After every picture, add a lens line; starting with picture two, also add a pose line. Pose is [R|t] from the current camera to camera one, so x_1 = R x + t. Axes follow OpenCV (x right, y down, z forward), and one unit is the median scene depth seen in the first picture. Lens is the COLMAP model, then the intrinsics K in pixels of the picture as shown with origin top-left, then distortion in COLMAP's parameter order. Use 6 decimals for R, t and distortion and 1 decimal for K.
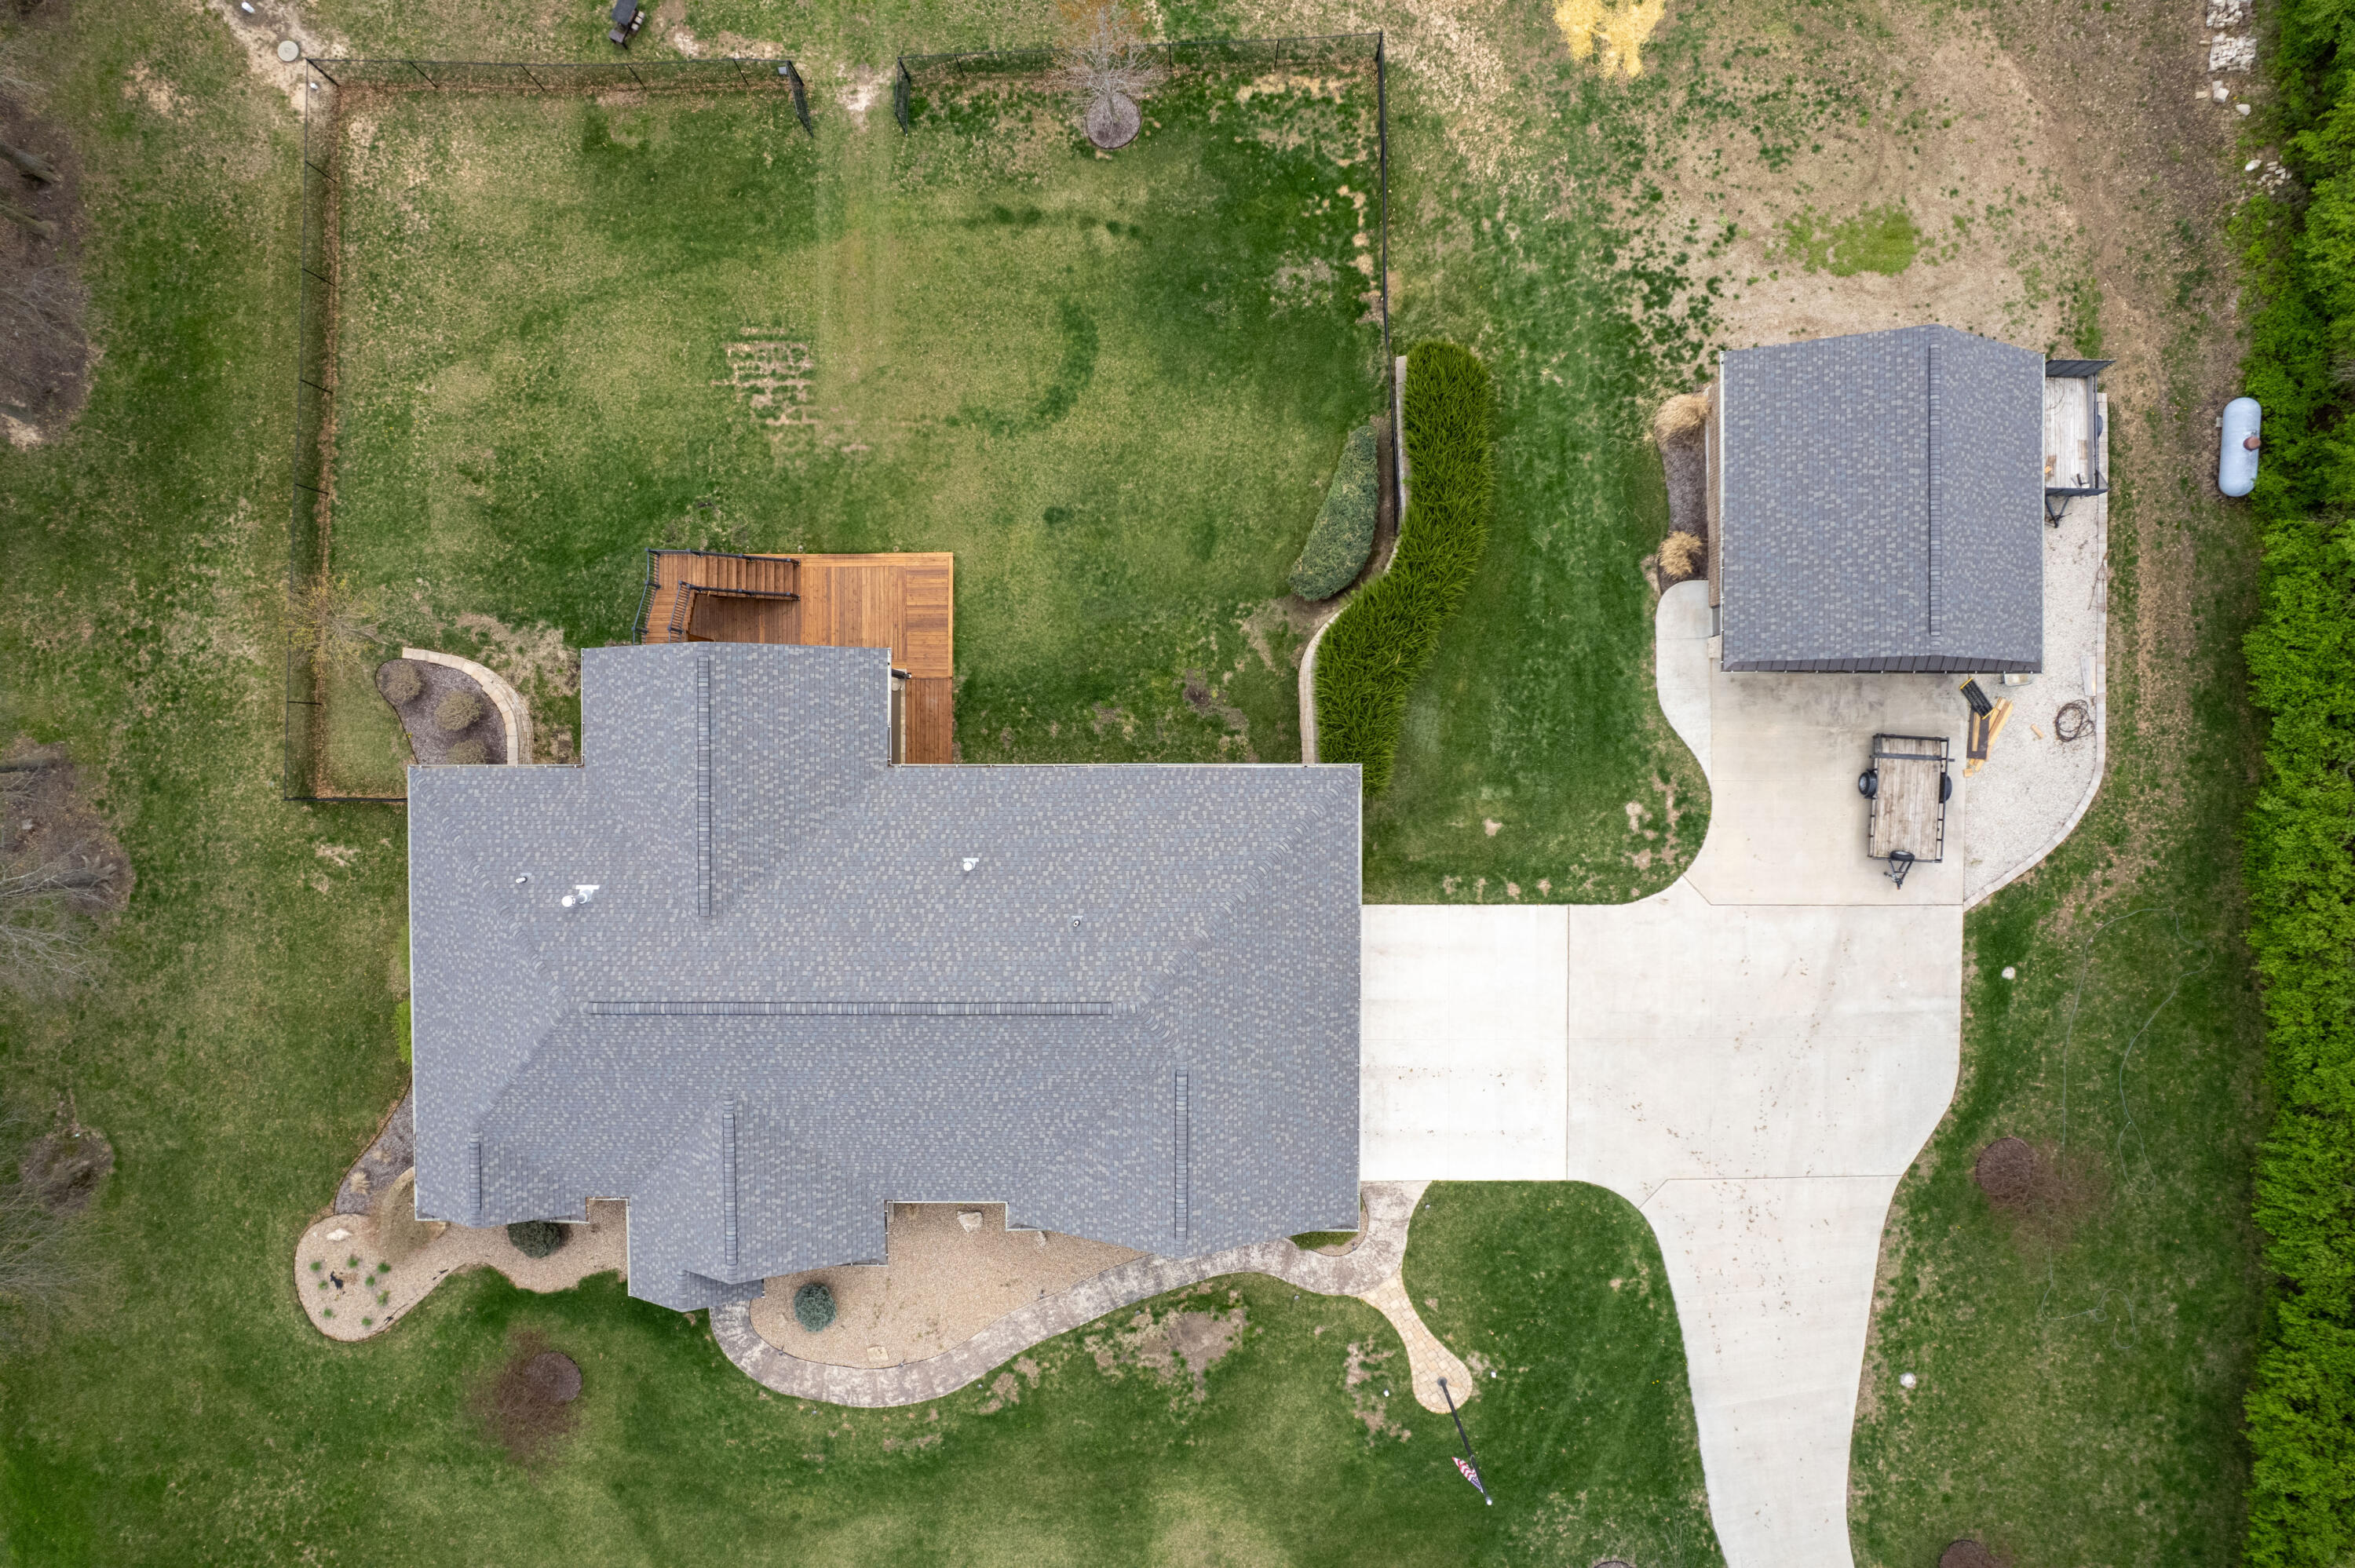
lens RADIAL K [[1506.0, 0, 1178.6], [0, 1506.0, 770.4], [0, 0, 1]] dist [-0.075009, 0.067289]
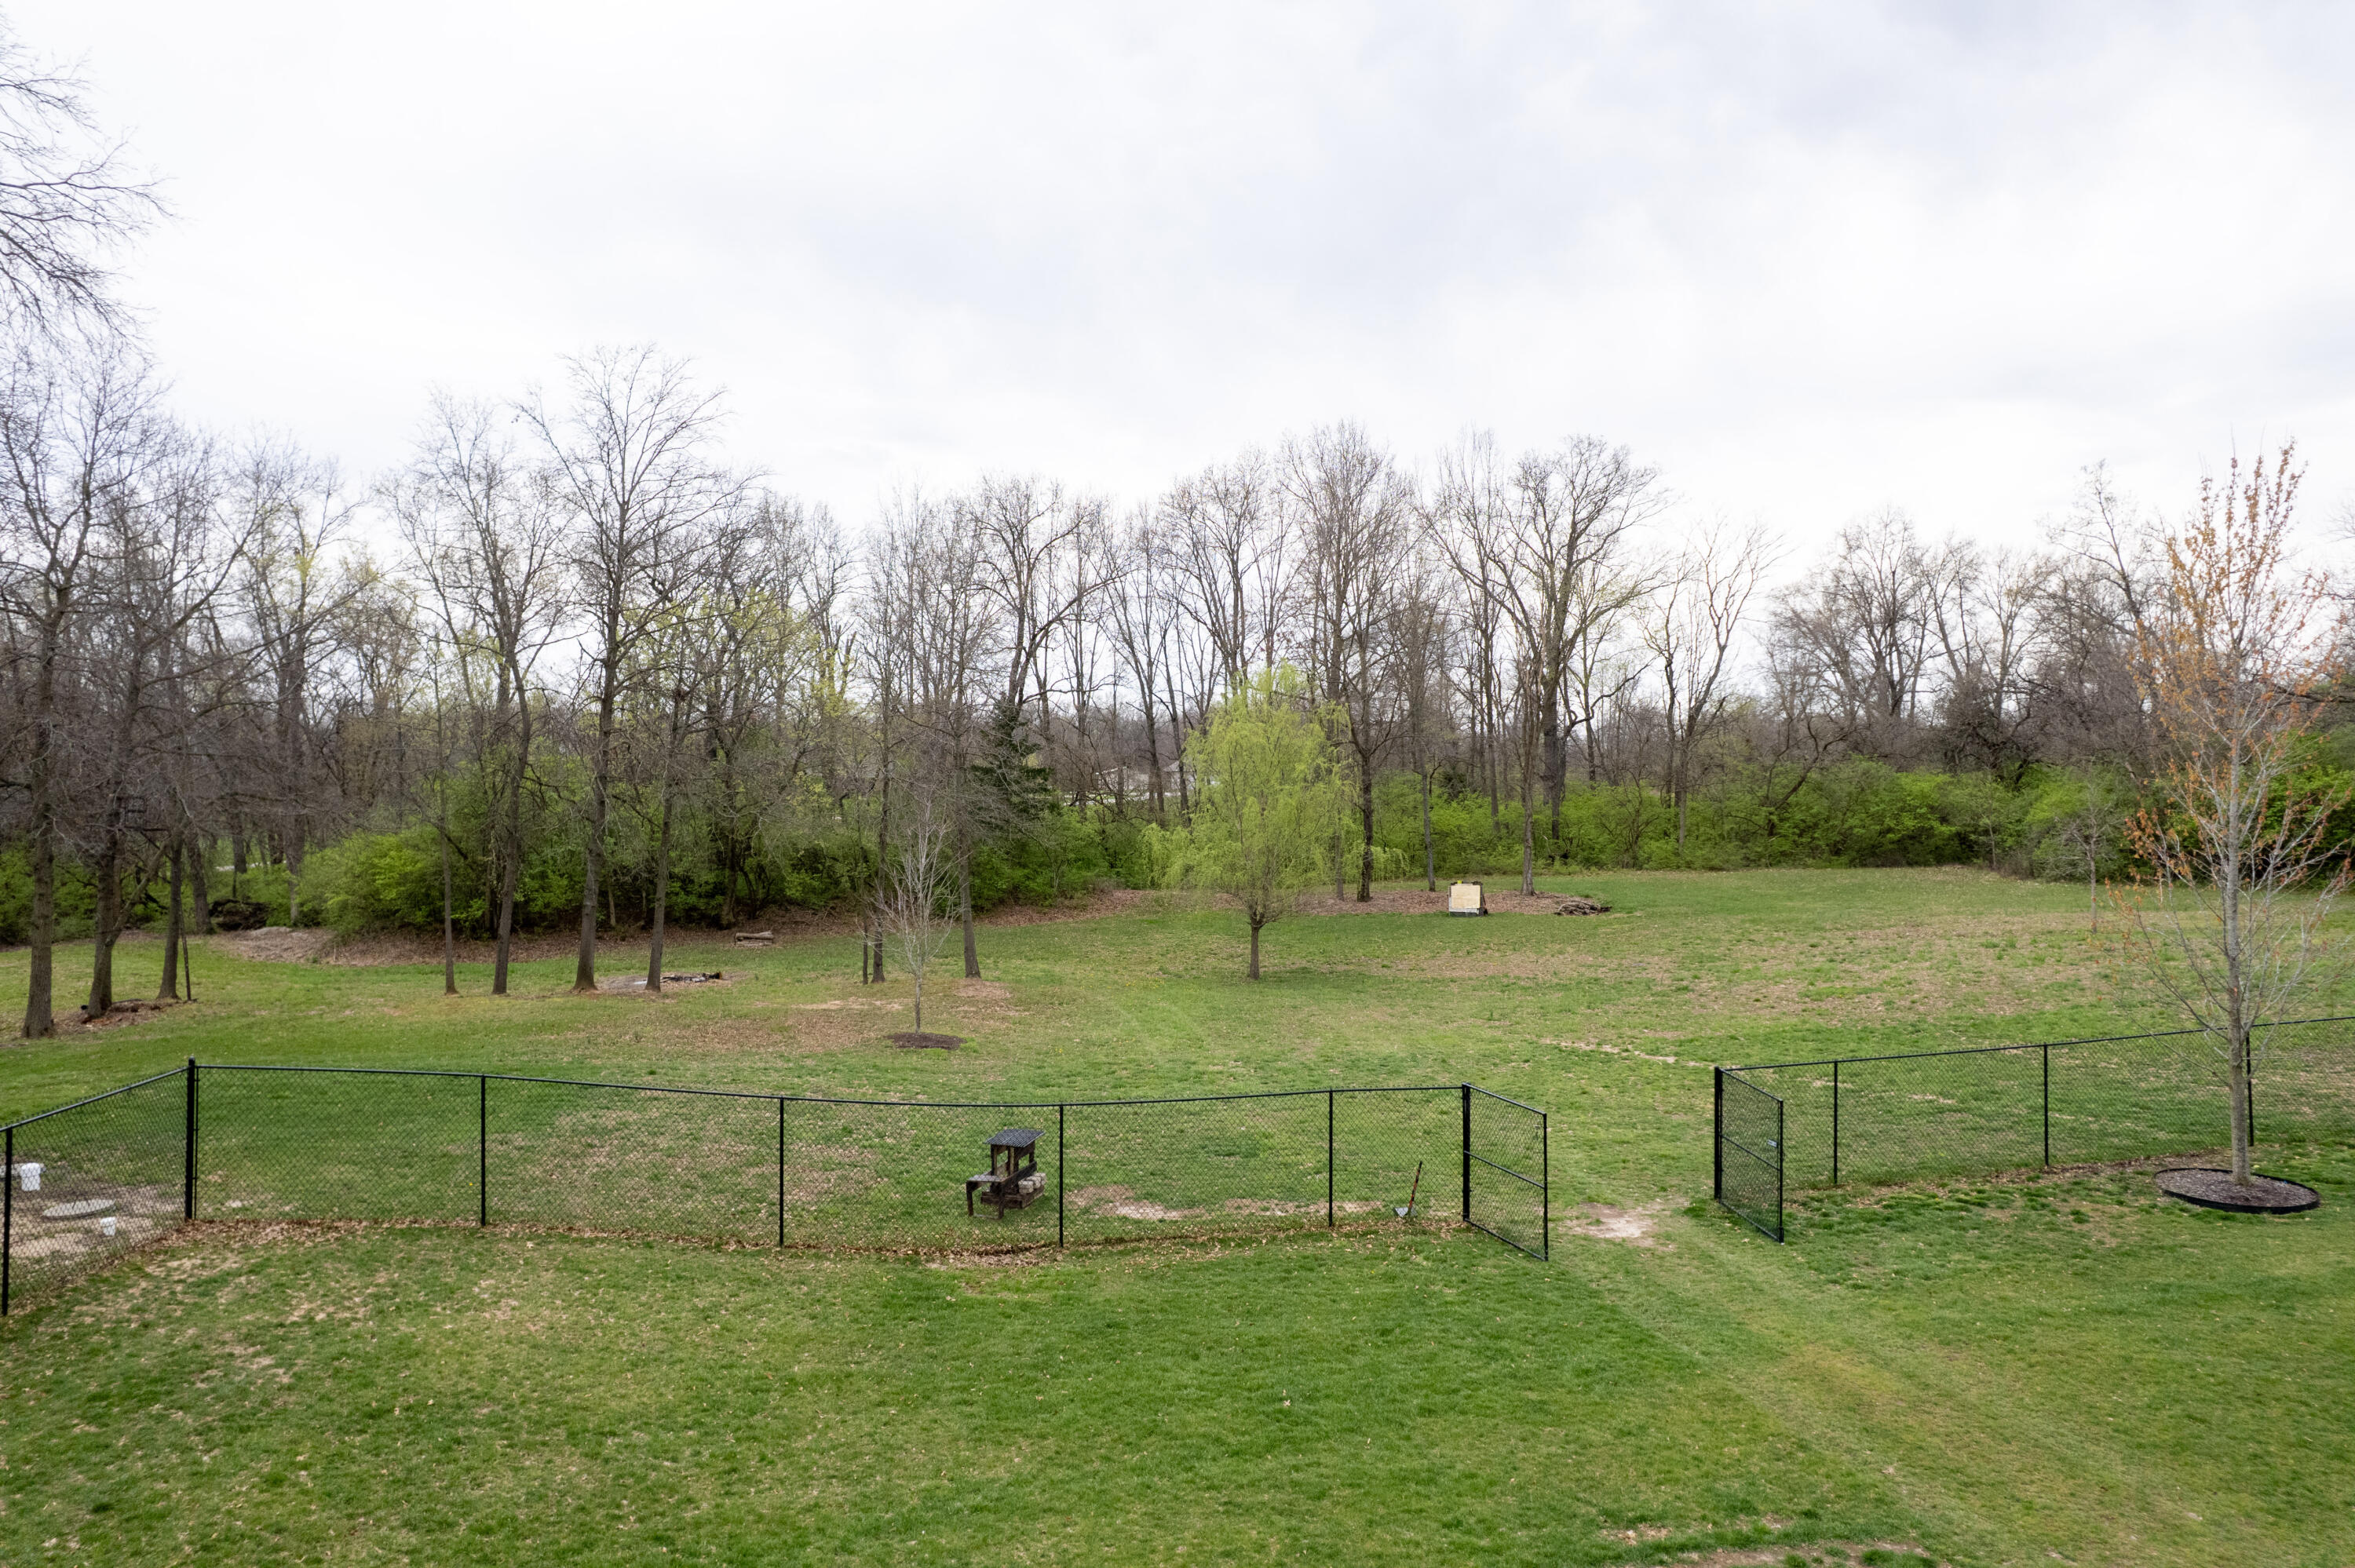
lens RADIAL K [[1506.0, 0, 1176.0], [0, 1506.0, 782.8], [0, 0, 1]] dist [-0.075009, 0.067289]
pose [[0.986940, 0.003329, 0.161054, -0.401017], [0.161086, -0.014973, -0.986827, -0.086475], [-0.000873, 0.999882, -0.015314, 0.909364]]
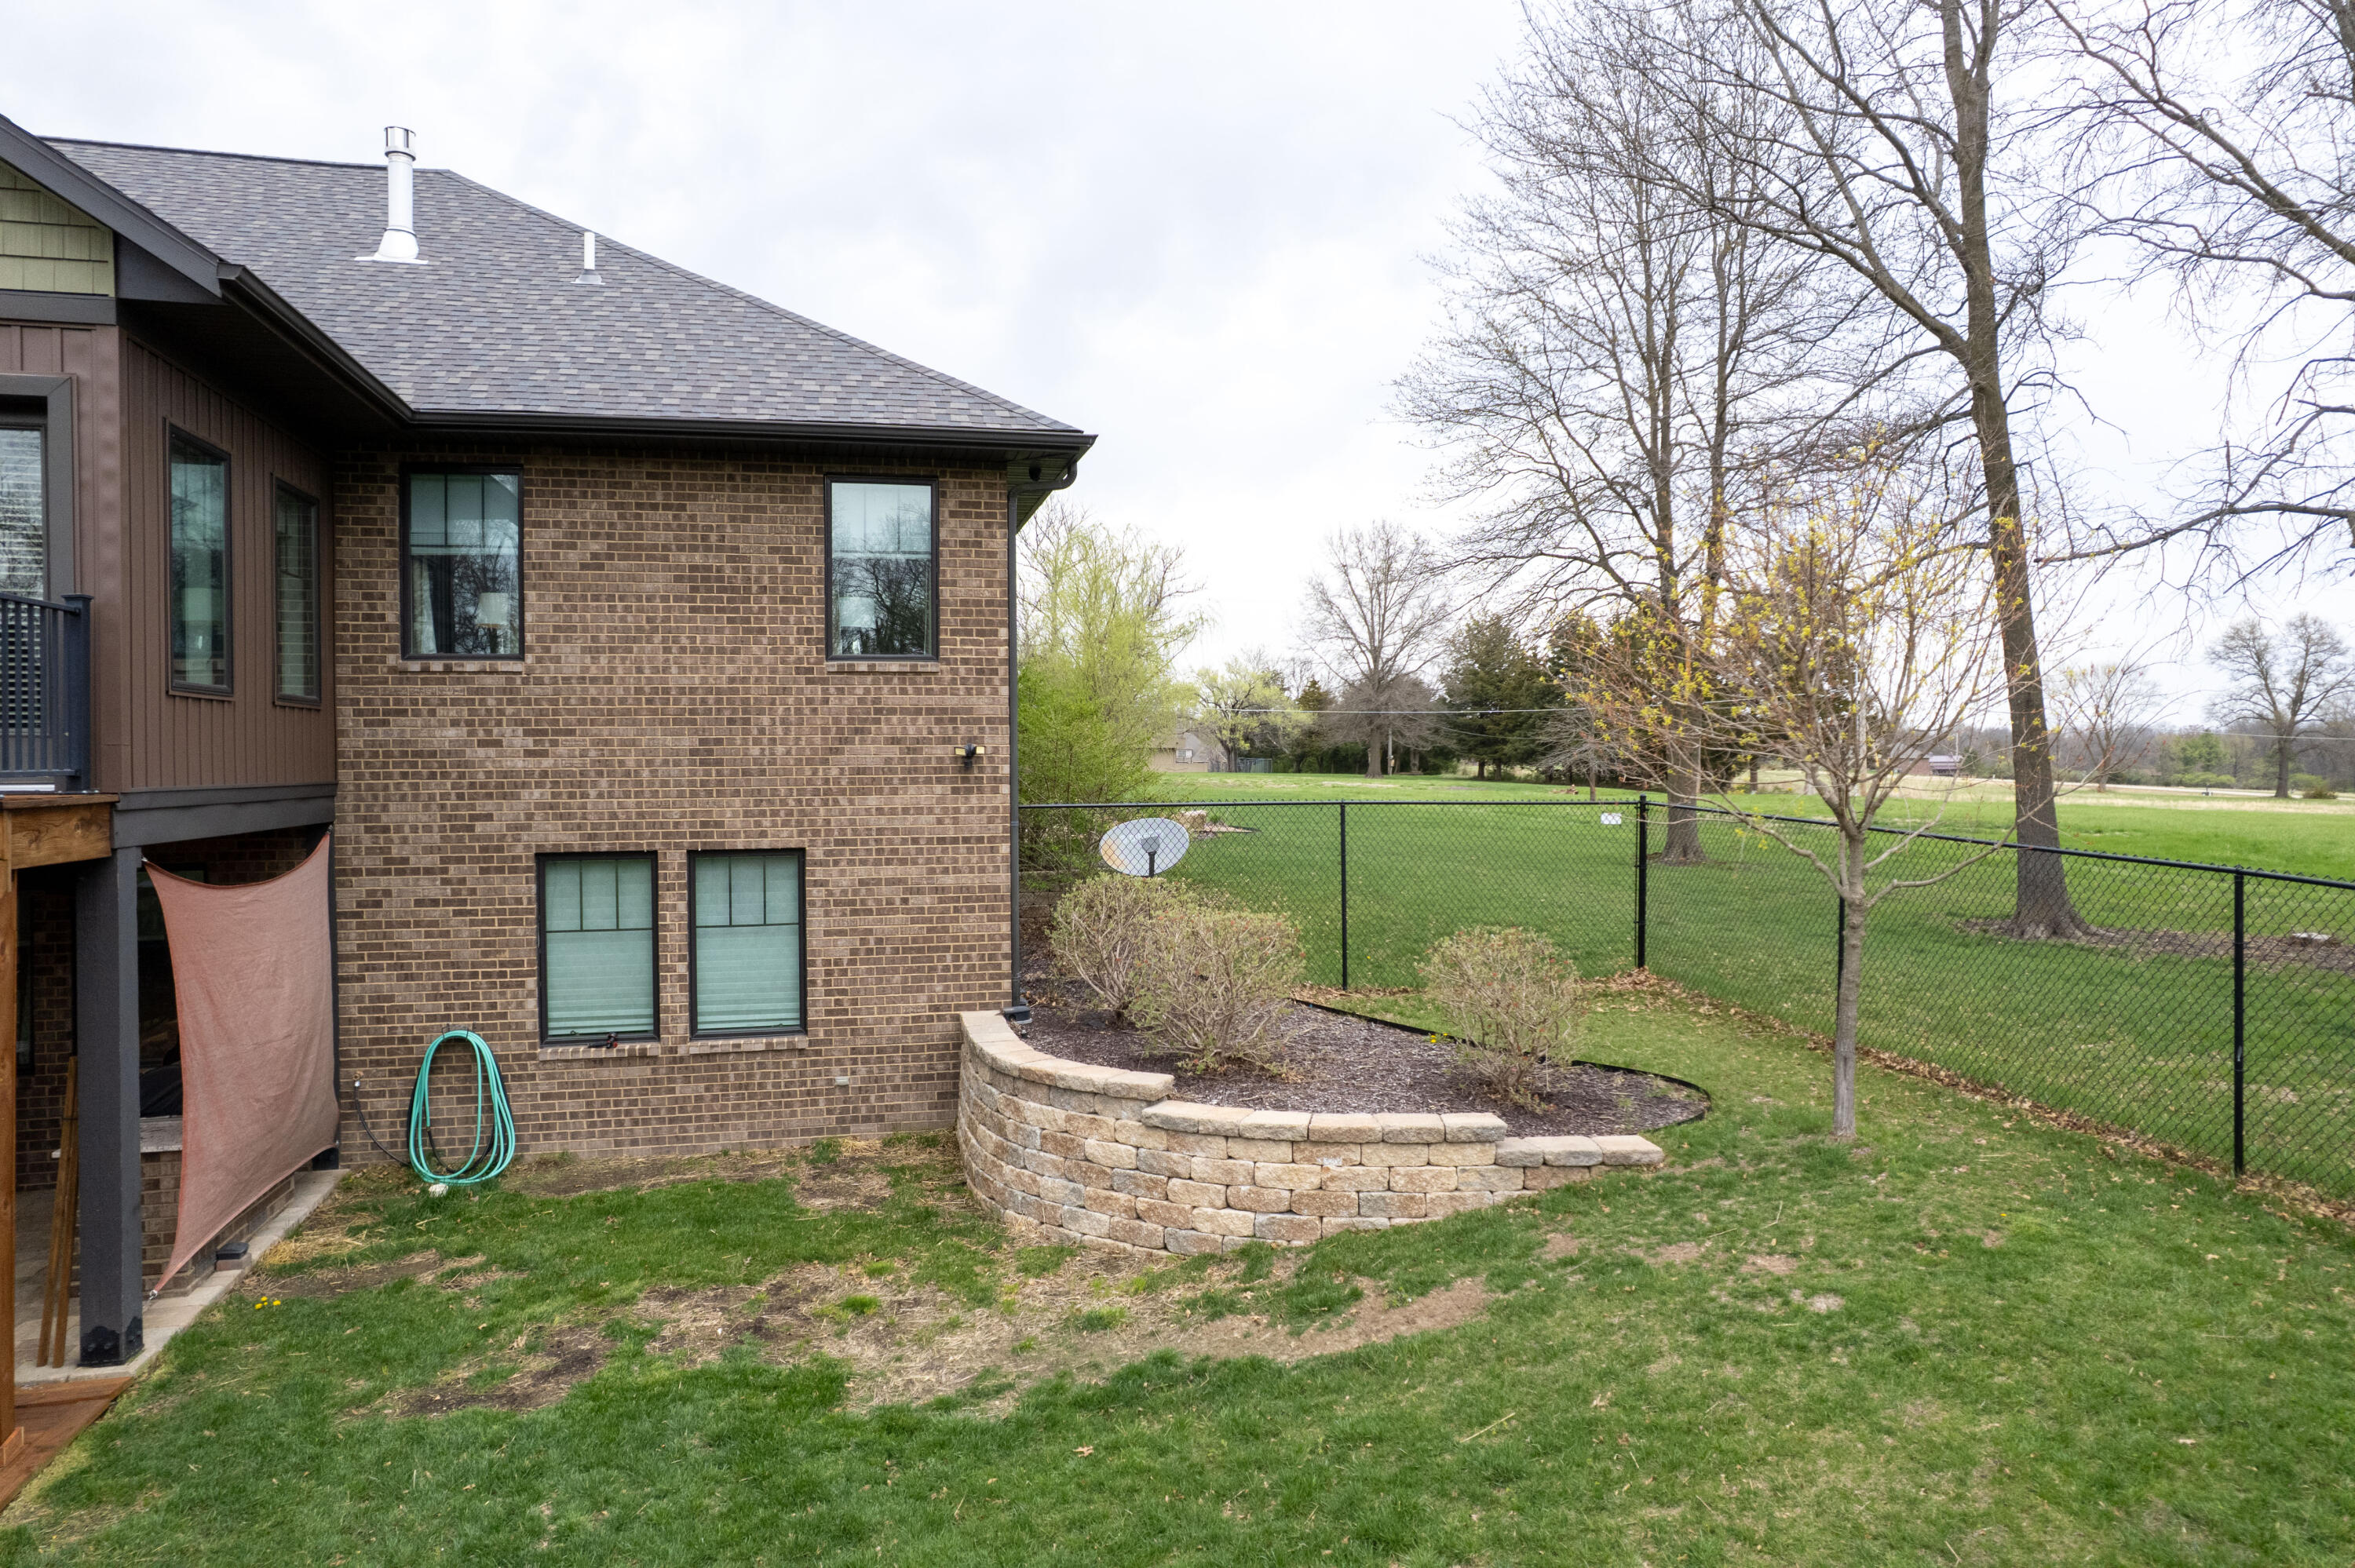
lens RADIAL K [[1506.0, 0, 1188.7], [0, 1506.0, 779.6], [0, 0, 1]] dist [-0.075009, 0.067289]
pose [[-0.970909, 0.014155, -0.239031, -0.419685], [-0.239371, -0.031761, 0.970409, -0.254582], [0.006145, 0.999395, 0.034225, 0.947911]]
